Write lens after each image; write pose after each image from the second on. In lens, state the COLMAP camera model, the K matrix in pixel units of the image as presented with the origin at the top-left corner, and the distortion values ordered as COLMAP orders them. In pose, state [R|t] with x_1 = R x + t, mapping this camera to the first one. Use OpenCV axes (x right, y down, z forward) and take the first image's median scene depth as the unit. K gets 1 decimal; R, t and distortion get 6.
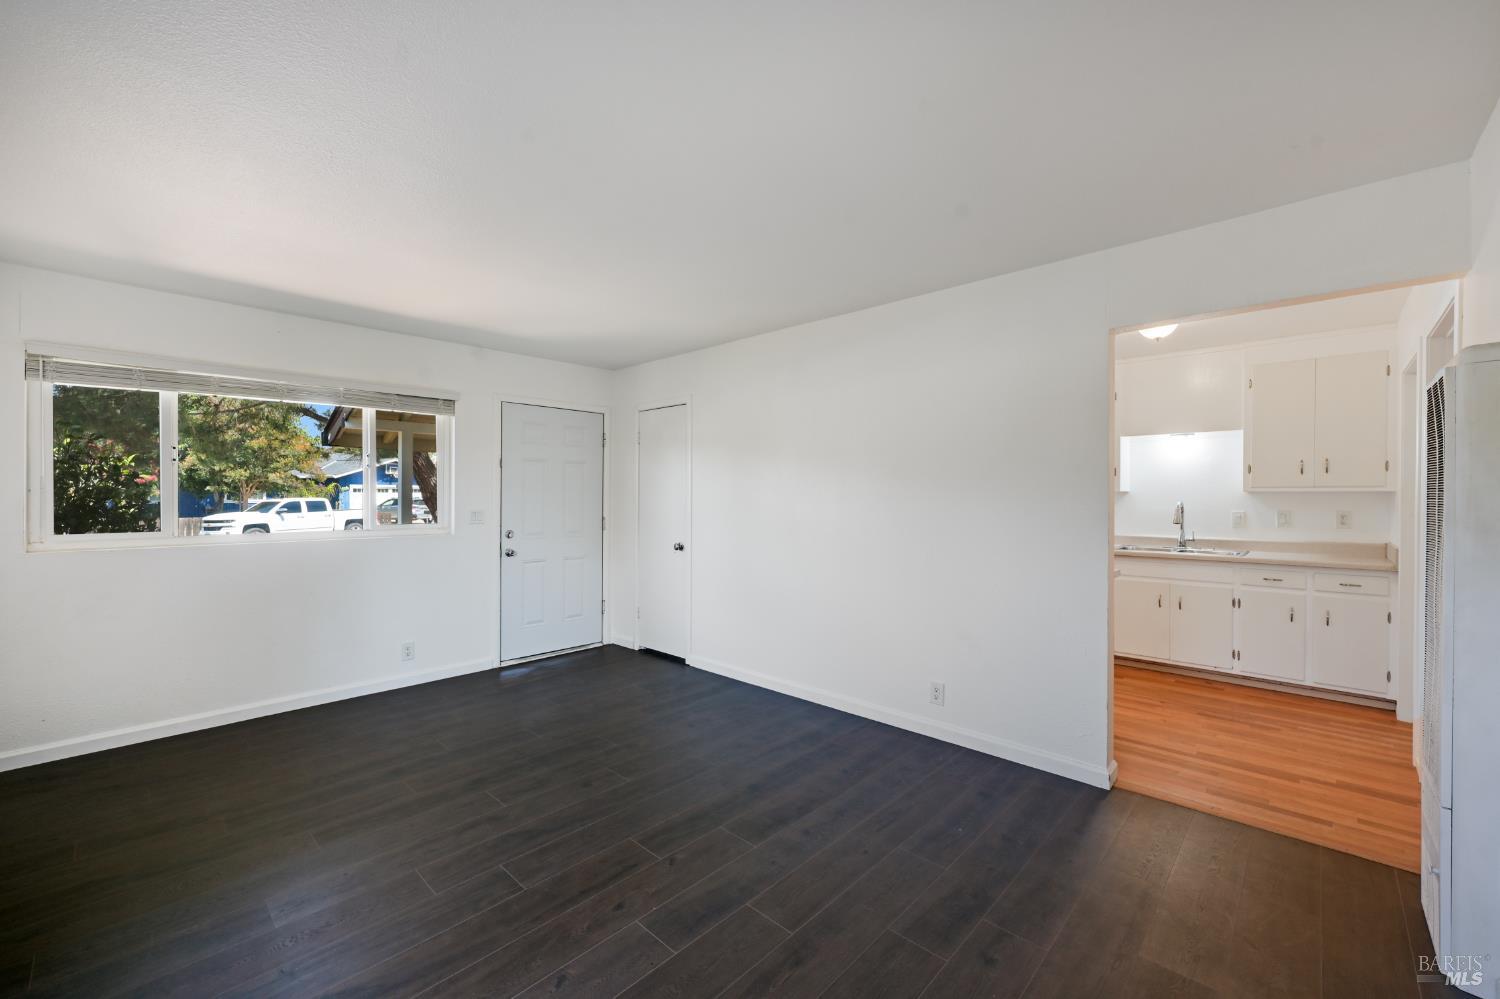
lens RADIAL K [[597.0, 0, 770.4], [0, 597.0, 510.7], [0, 0, 1]] dist [0.000205, 0.000571]
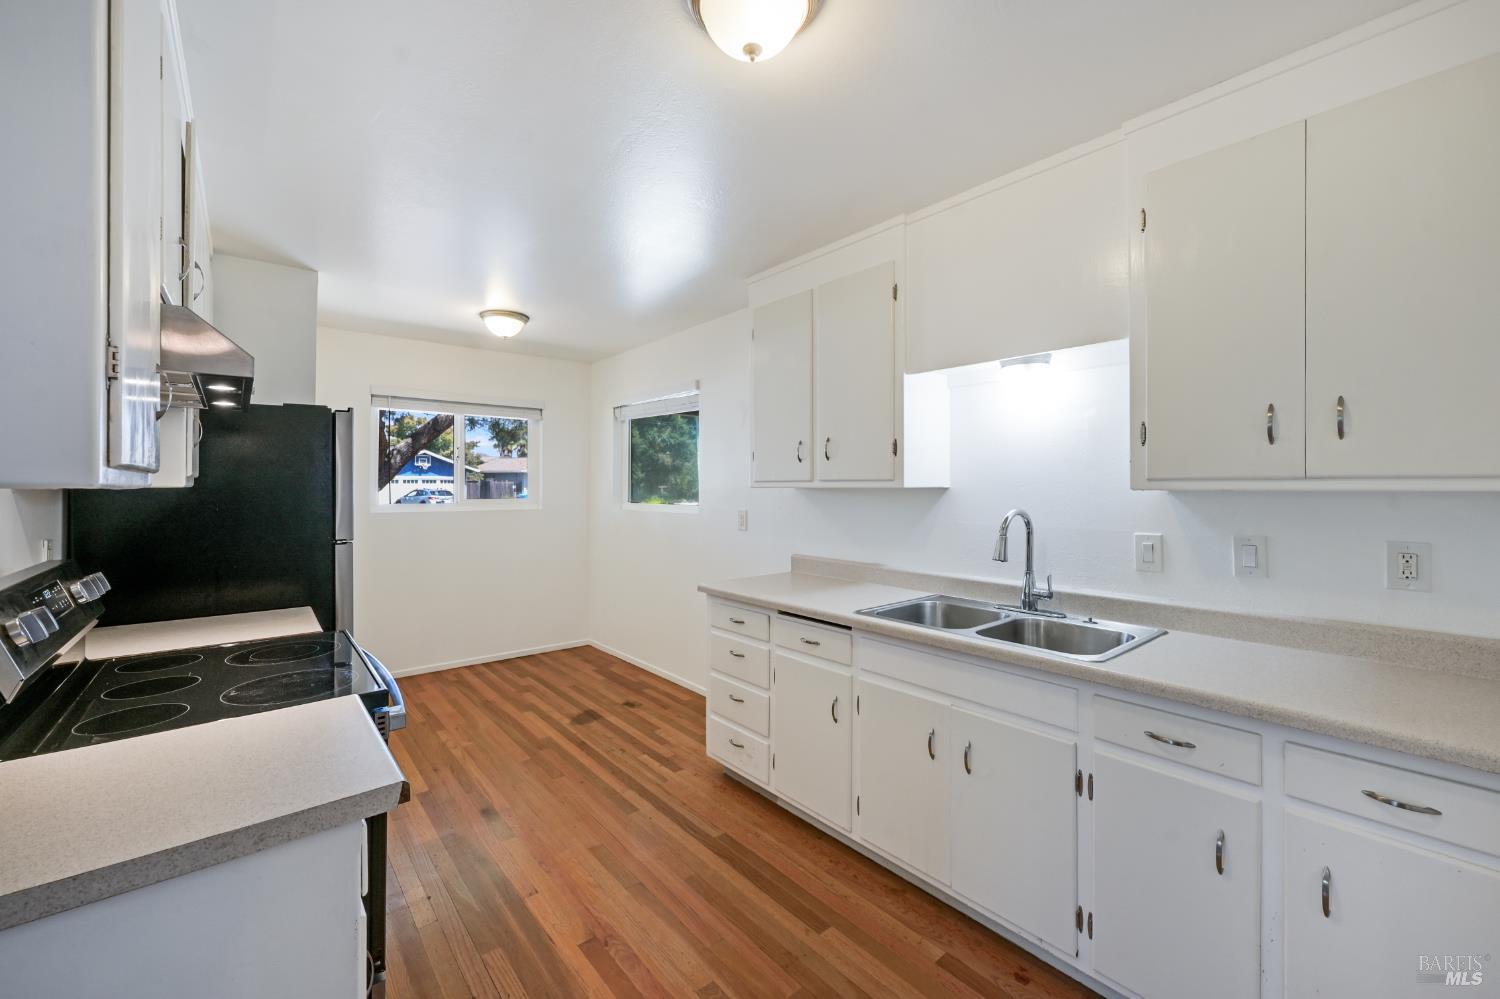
lens RADIAL K [[597.0, 0, 759.5], [0, 597.0, 494.9], [0, 0, 1]] dist [0.000205, 0.000571]
pose [[0.991081, -0.000147, -0.133261, 0.130650], [-0.001083, 0.999958, -0.009152, -0.005250], [0.133256, 0.009215, 0.991039, 0.124312]]
